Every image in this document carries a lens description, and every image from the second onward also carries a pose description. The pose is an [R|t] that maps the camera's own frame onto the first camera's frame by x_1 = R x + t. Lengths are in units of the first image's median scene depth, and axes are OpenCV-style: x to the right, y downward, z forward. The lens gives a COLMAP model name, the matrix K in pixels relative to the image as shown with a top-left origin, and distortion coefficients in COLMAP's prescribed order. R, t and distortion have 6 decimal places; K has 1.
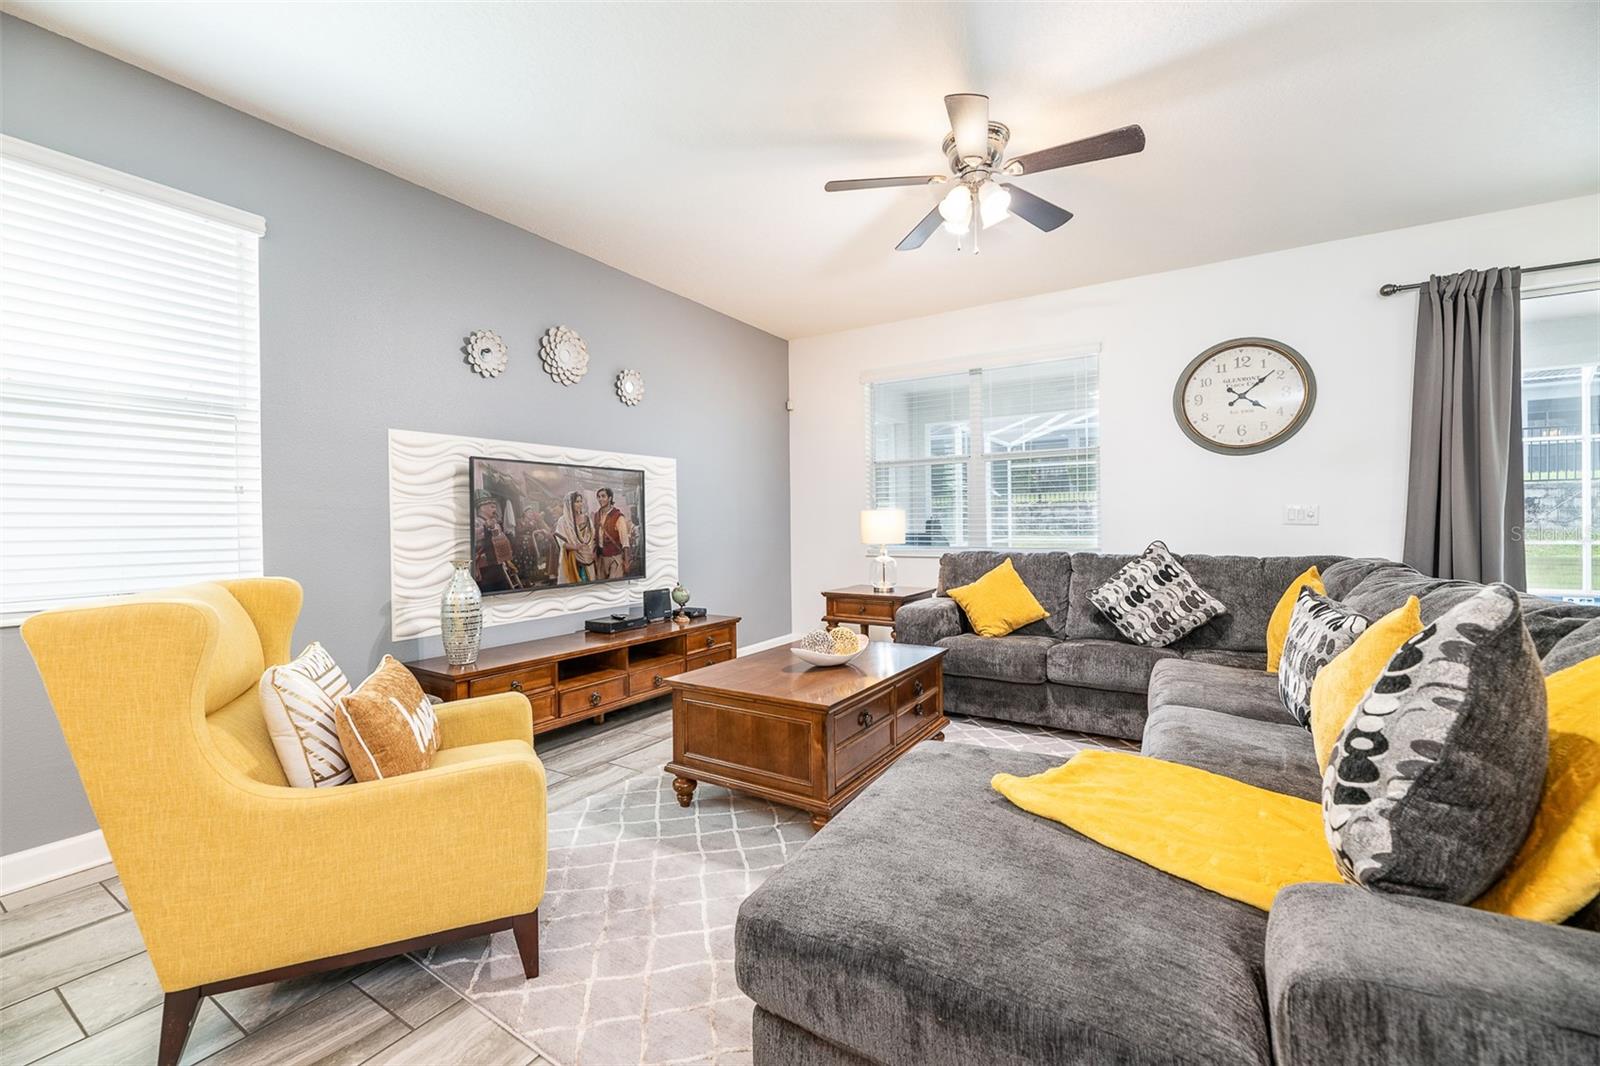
lens RADIAL K [[655.5, 0, 801.0], [0, 655.5, 529.9], [0, 0, 1]] dist [-0.010523, -0.000978]
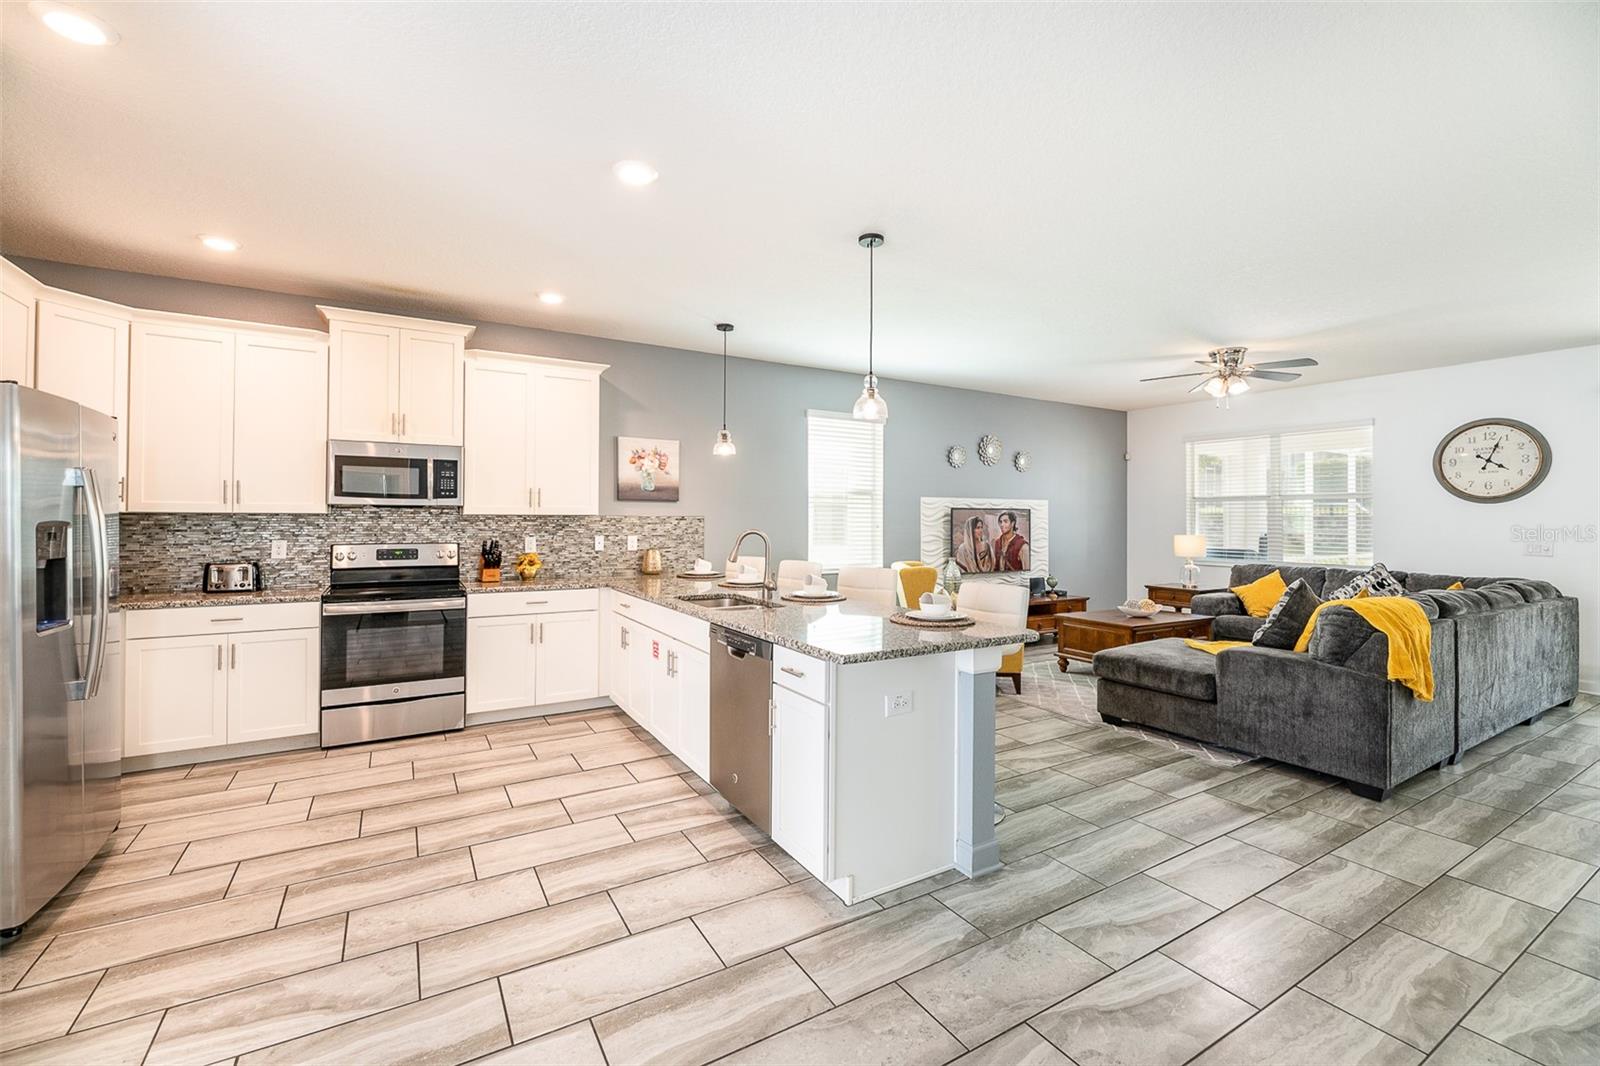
lens RADIAL K [[655.5, 0, 788.2], [0, 655.5, 517.4], [0, 0, 1]] dist [-0.010523, -0.000978]
pose [[0.870897, 0.013795, -0.491272, 0.061285], [-0.021120, 0.999733, -0.009368, -0.041901], [0.491012, 0.018534, 0.870956, -0.918633]]
